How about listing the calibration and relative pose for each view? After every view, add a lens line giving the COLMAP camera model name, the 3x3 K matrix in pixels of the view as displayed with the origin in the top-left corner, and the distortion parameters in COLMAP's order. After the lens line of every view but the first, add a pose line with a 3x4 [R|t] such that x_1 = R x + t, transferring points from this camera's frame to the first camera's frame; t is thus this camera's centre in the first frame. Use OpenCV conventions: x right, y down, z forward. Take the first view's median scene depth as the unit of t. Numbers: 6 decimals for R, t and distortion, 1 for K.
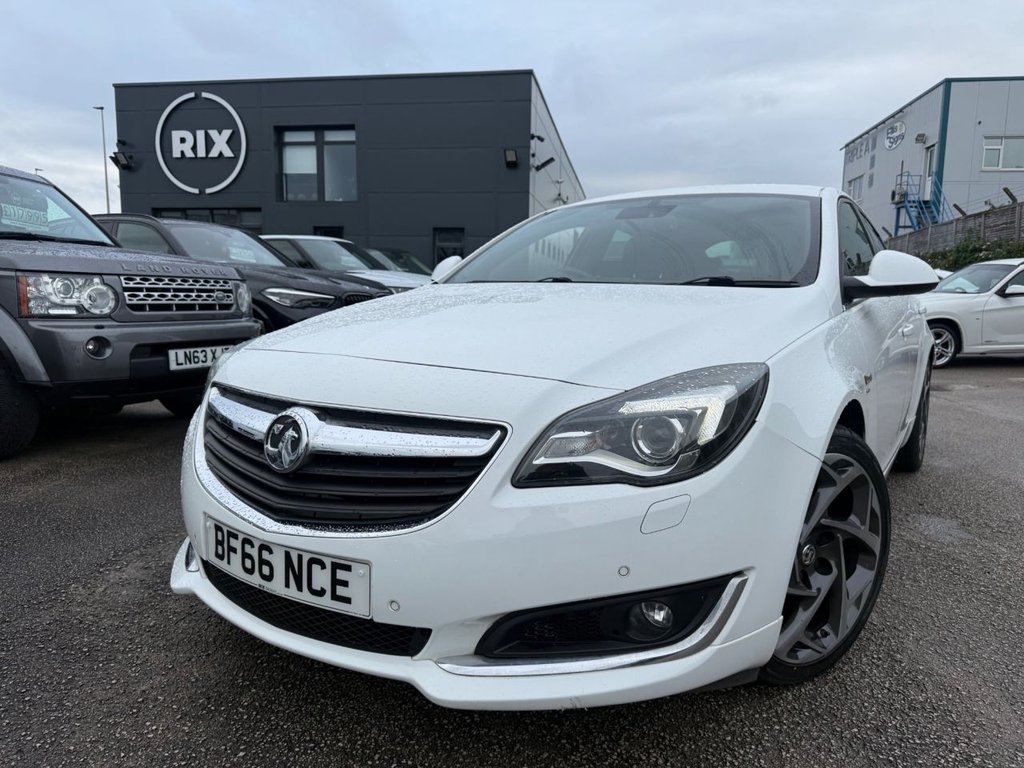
lens RADIAL K [[724.9, 0, 509.3], [0, 724.9, 381.9], [0, 0, 1]] dist [0.027629, -0.035734]
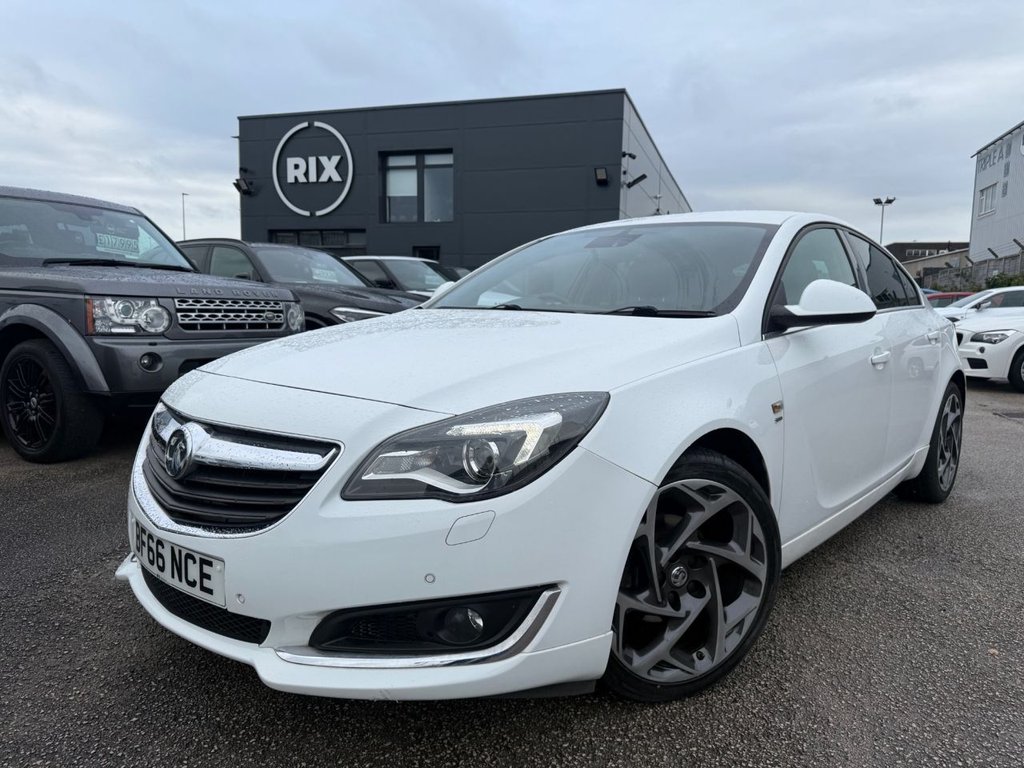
lens RADIAL K [[724.9, 0, 516.6], [0, 724.9, 379.7], [0, 0, 1]] dist [0.027629, -0.035734]
pose [[0.989320, 0.017135, -0.144747, 0.162074], [-0.020443, 0.999562, -0.021400, -0.008190], [0.144317, 0.024130, 0.989237, -0.031825]]
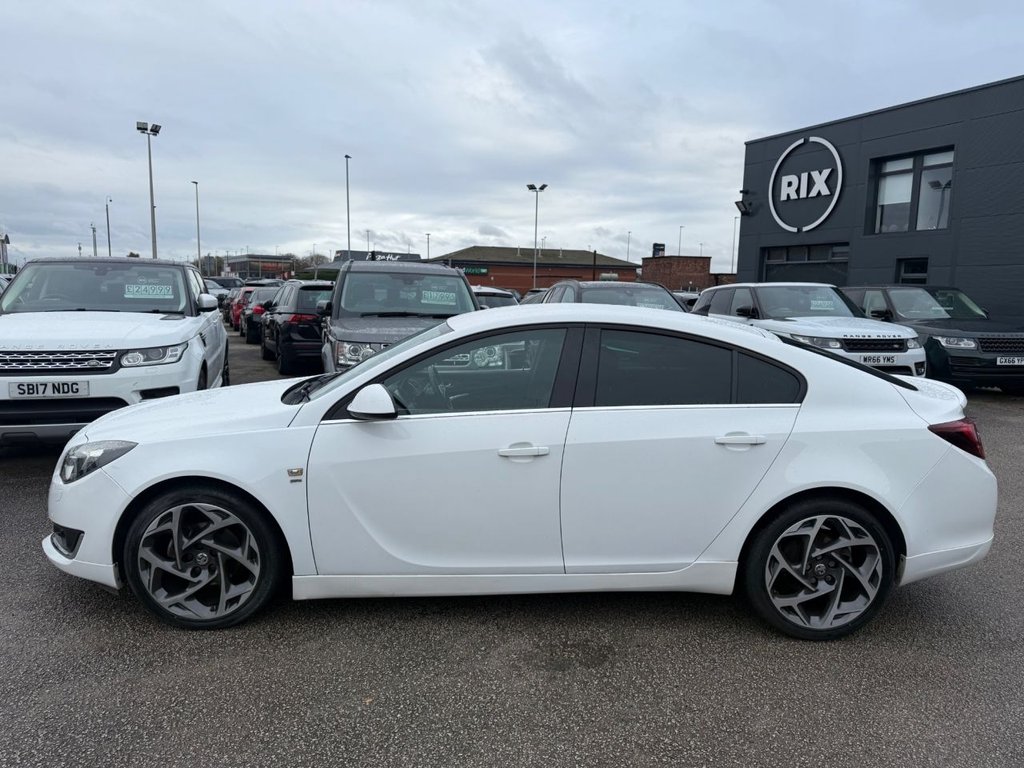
lens RADIAL K [[724.9, 0, 516.3], [0, 724.9, 374.0], [0, 0, 1]] dist [0.027629, -0.035734]
pose [[0.586107, 0.087845, -0.805458, 1.039292], [-0.113522, 0.993203, 0.025714, -0.155714], [0.802242, 0.076366, 0.592095, 0.248849]]
